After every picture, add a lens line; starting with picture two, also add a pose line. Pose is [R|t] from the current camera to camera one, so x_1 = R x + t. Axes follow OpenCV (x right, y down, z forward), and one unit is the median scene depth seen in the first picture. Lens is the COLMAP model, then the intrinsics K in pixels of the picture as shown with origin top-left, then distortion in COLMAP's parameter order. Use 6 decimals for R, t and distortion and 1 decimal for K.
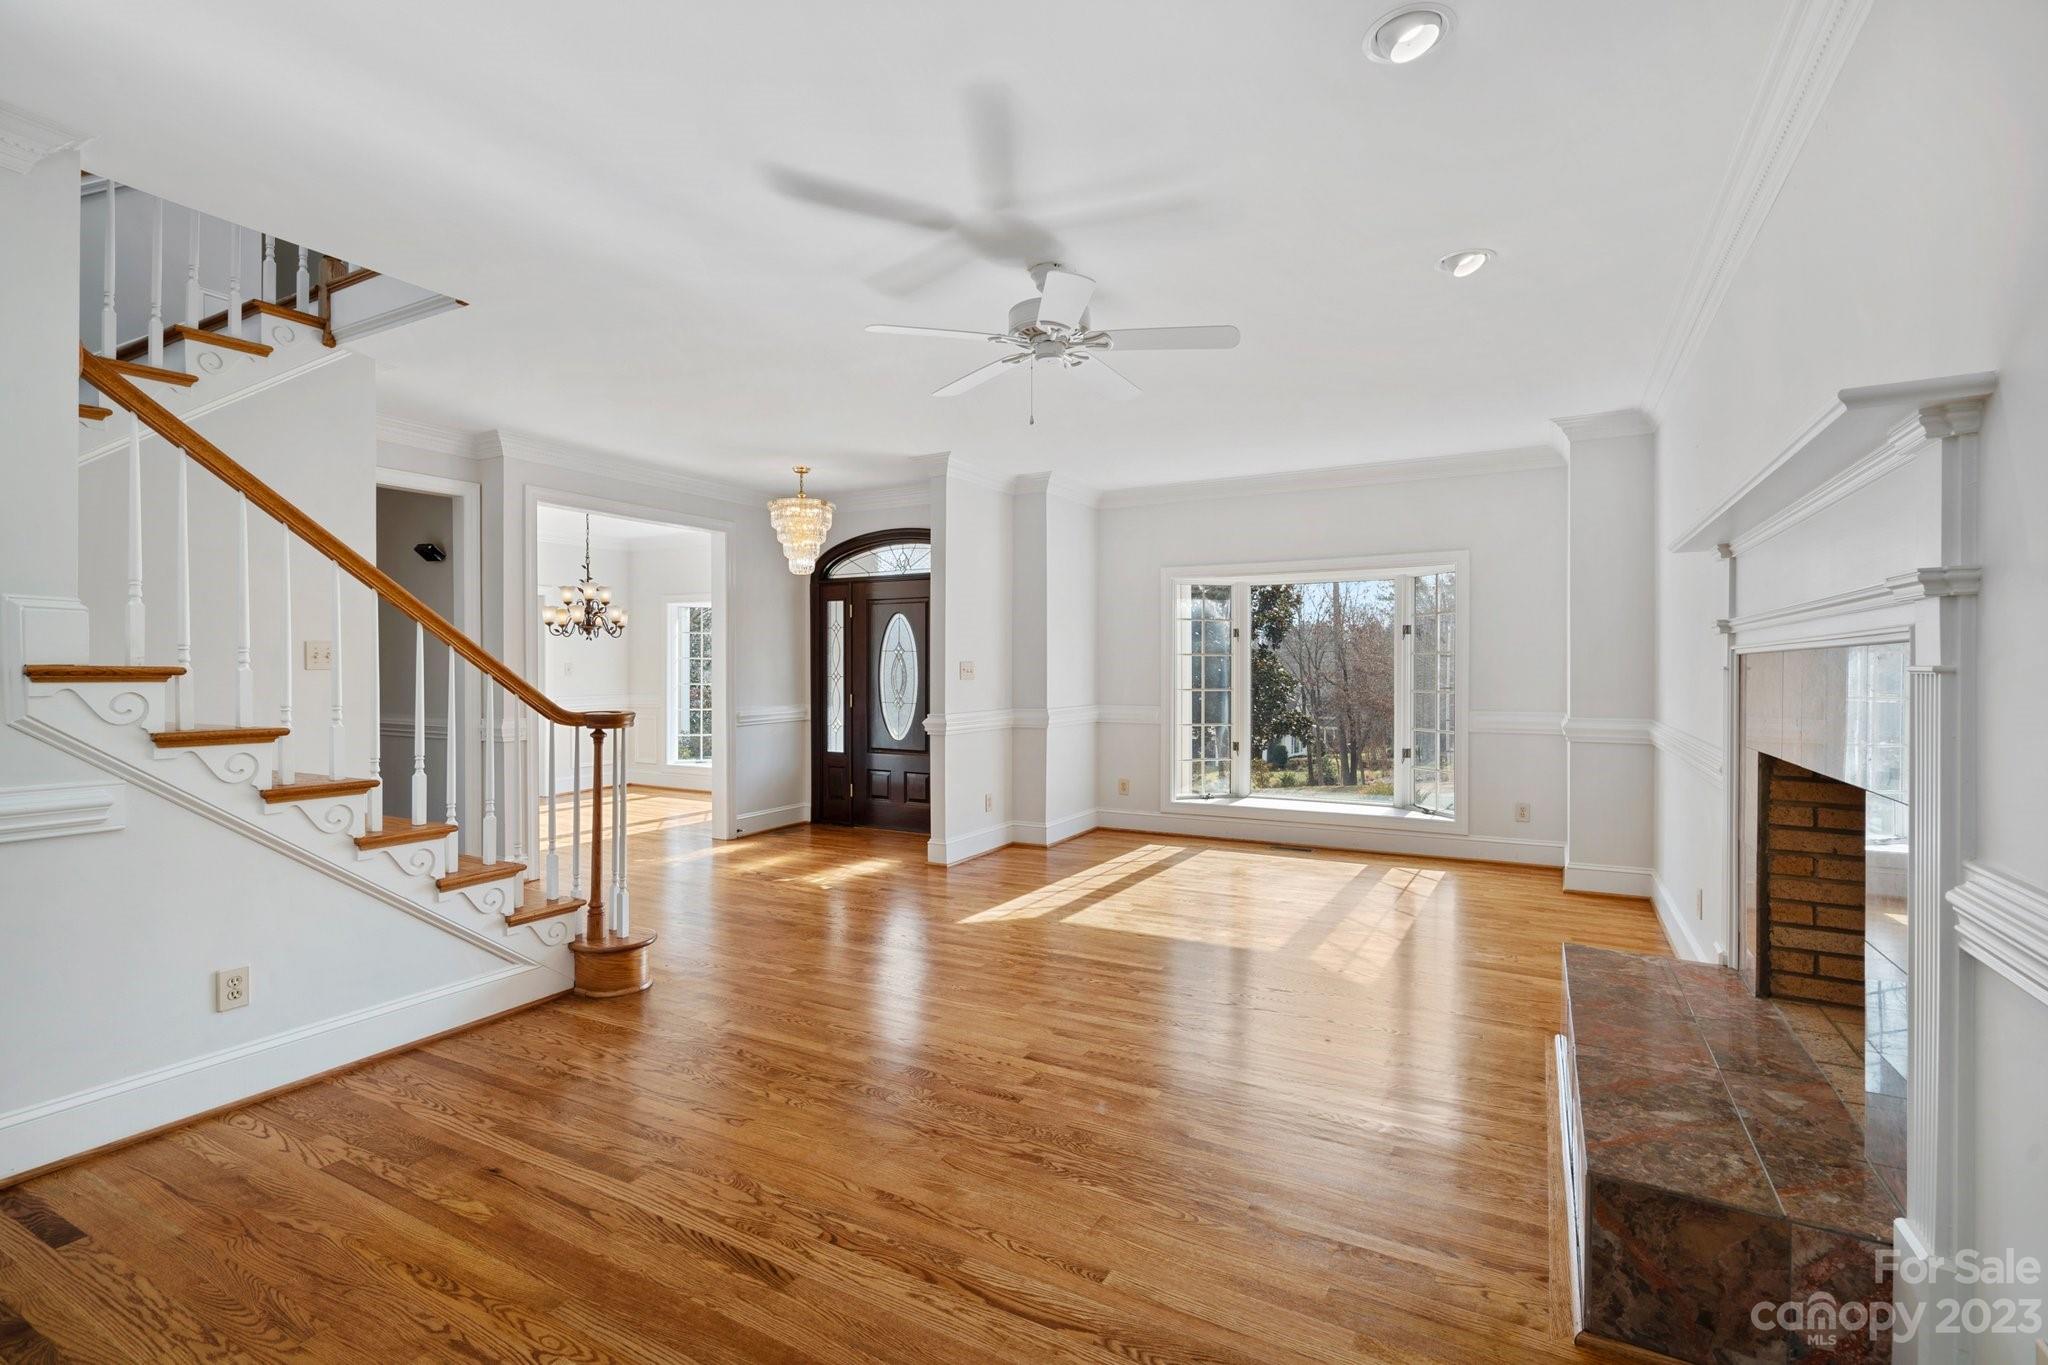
lens RADIAL K [[936.3, 0, 1018.9], [0, 936.3, 668.4], [0, 0, 1]] dist [-0.008319, 0.000246]
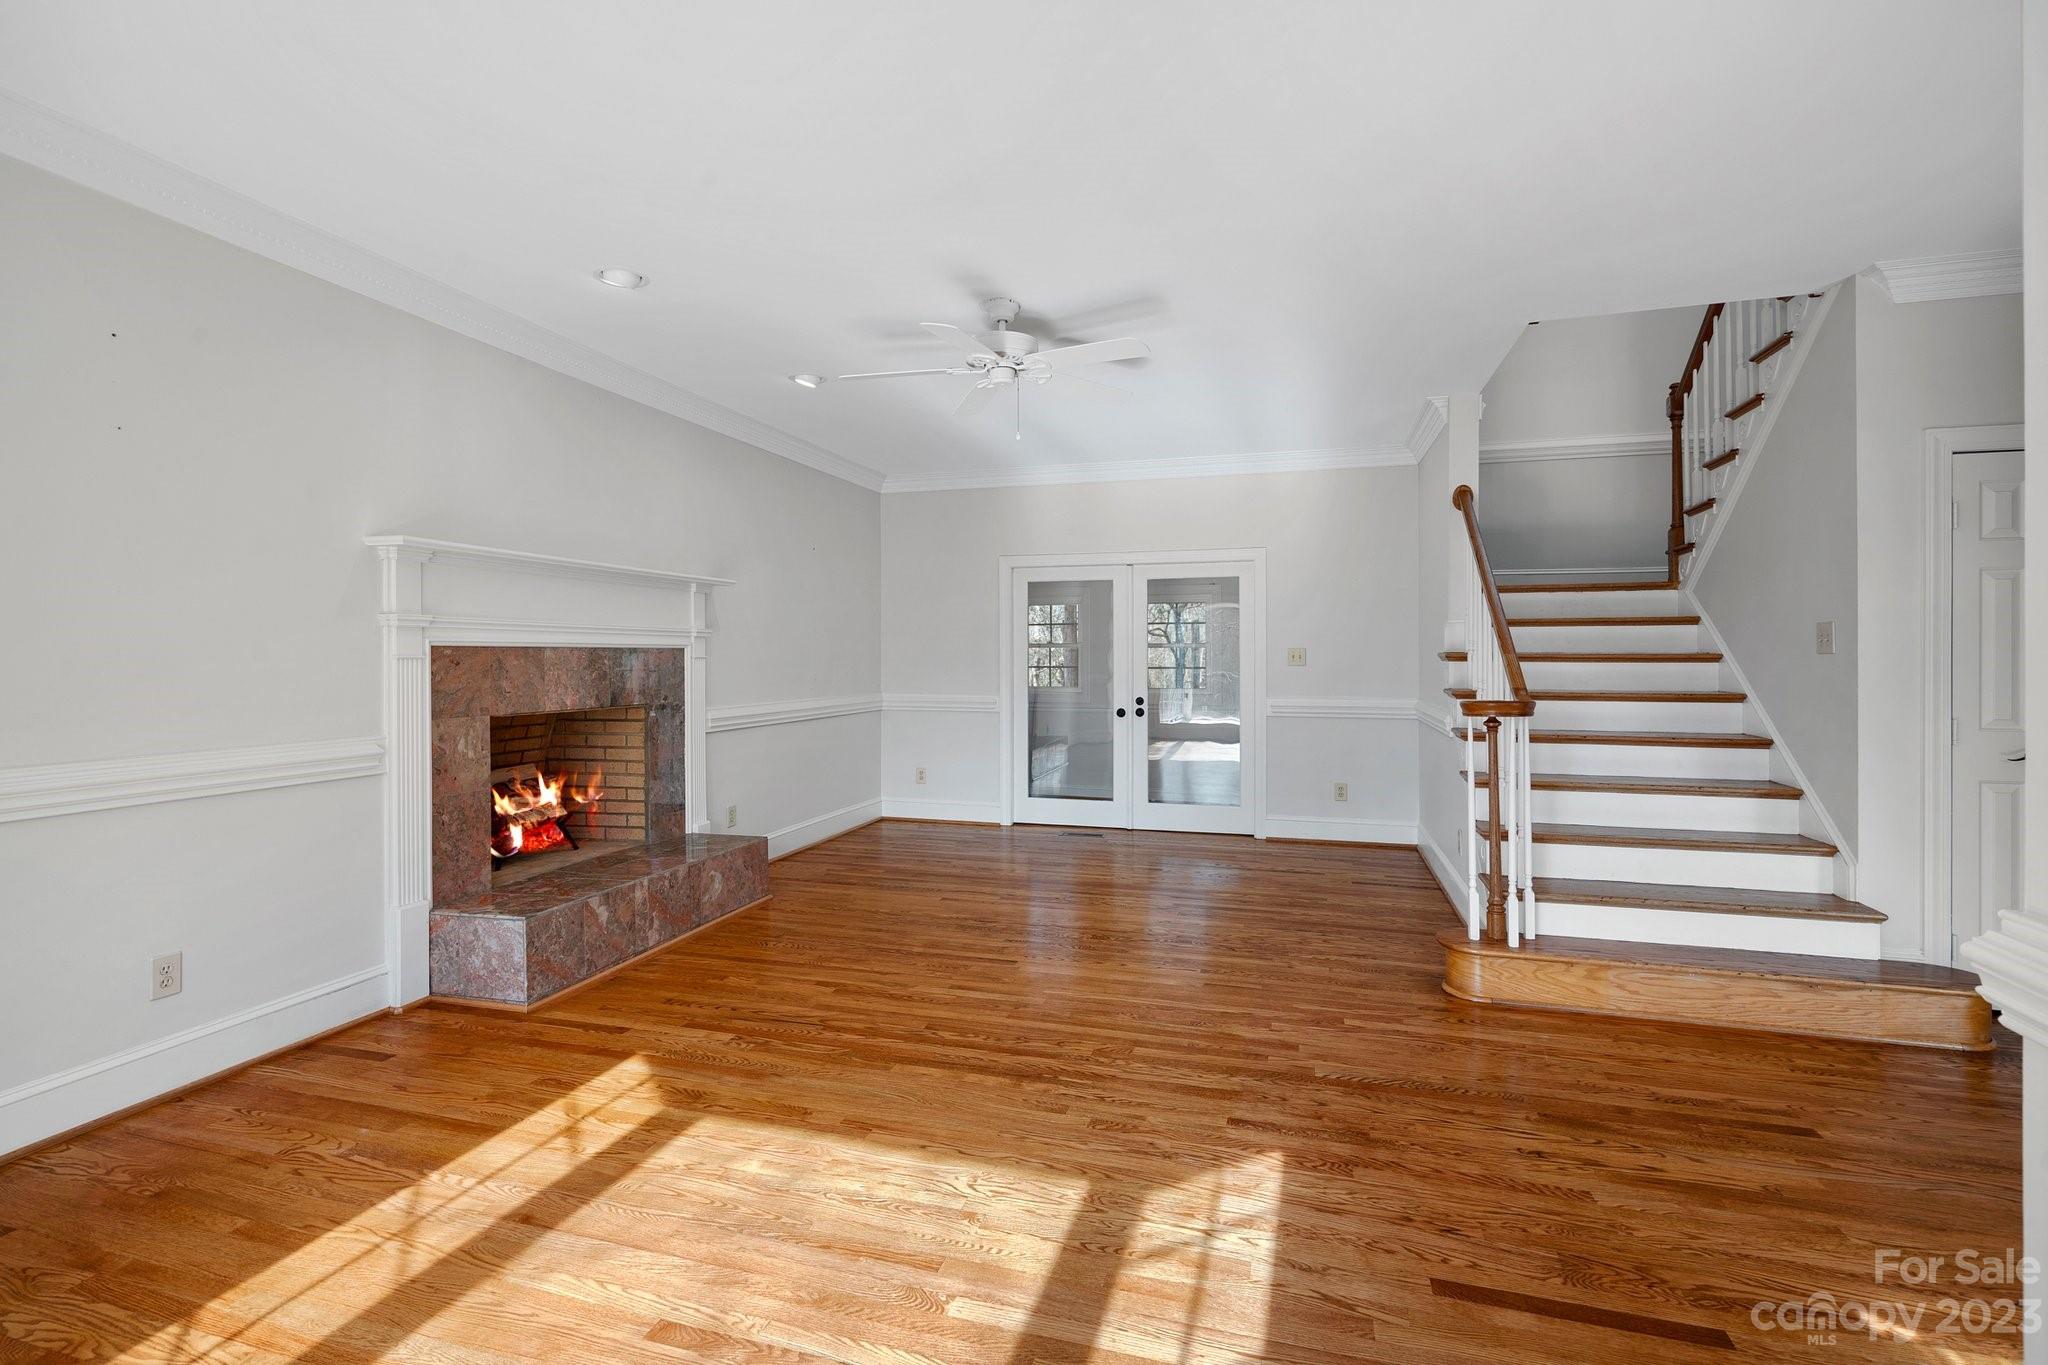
lens RADIAL K [[936.3, 0, 1018.9], [0, 936.3, 668.4], [0, 0, 1]] dist [-0.008319, 0.000246]
pose [[-0.976317, 0.008521, -0.216177, 0.200143], [0.006095, 0.999911, 0.011886, 0.002589], [0.216259, 0.010287, -0.976282, 1.626827]]
